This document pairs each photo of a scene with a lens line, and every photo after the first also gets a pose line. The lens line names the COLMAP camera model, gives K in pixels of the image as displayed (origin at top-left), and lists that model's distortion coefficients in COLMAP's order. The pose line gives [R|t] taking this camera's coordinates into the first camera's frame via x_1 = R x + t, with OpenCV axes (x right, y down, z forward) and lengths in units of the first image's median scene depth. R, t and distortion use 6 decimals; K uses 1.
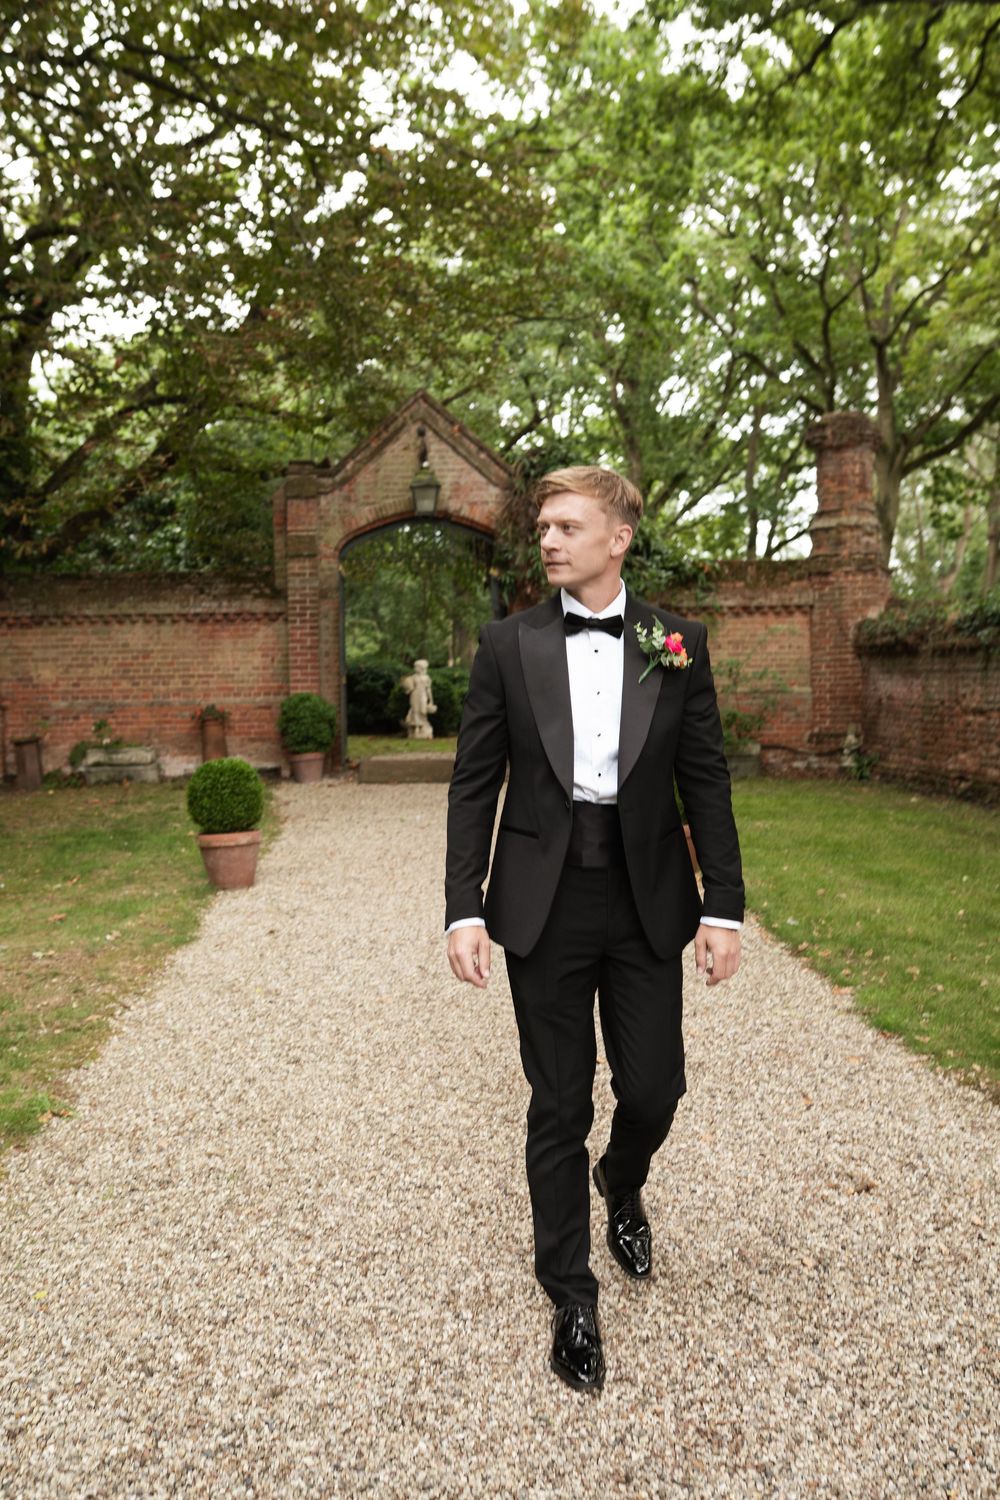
lens RADIAL K [[1437.5, 0, 500.0], [0, 1437.5, 750.0], [0, 0, 1]] dist [-0.077385, 0.112829]
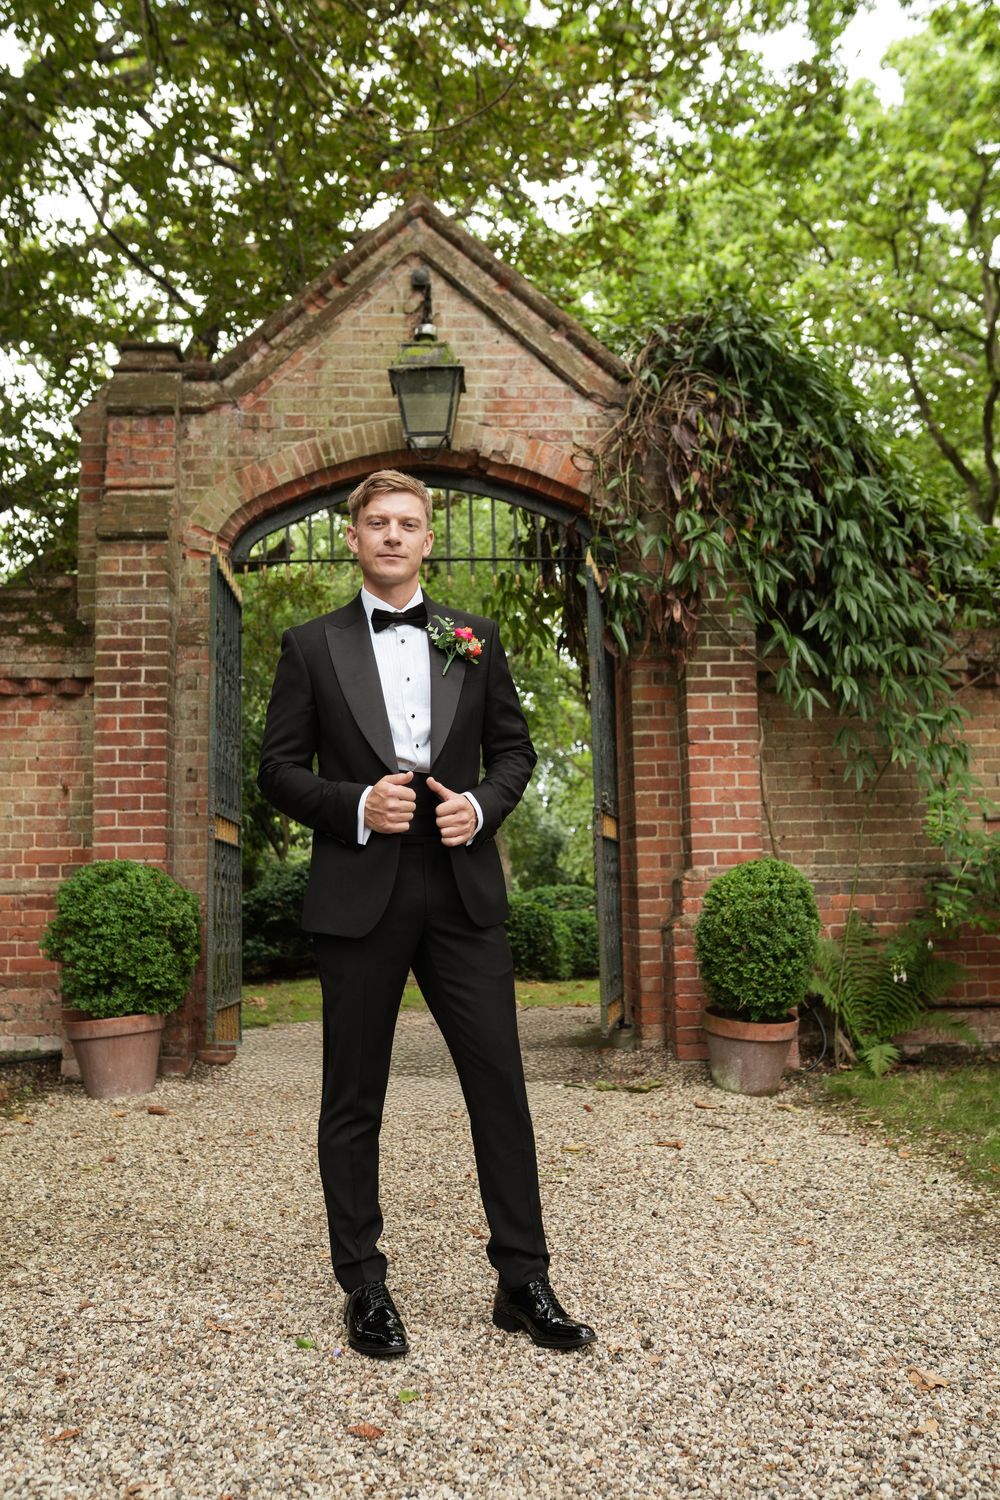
lens RADIAL K [[1437.5, 0, 500.0], [0, 1437.5, 750.0], [0, 0, 1]] dist [-0.077385, 0.112829]
pose [[0.999982, -0.006035, -0.000041, -0.030685], [0.005941, 0.985498, -0.169584, -0.002699], [0.001064, 0.169581, 0.985516, 0.587295]]
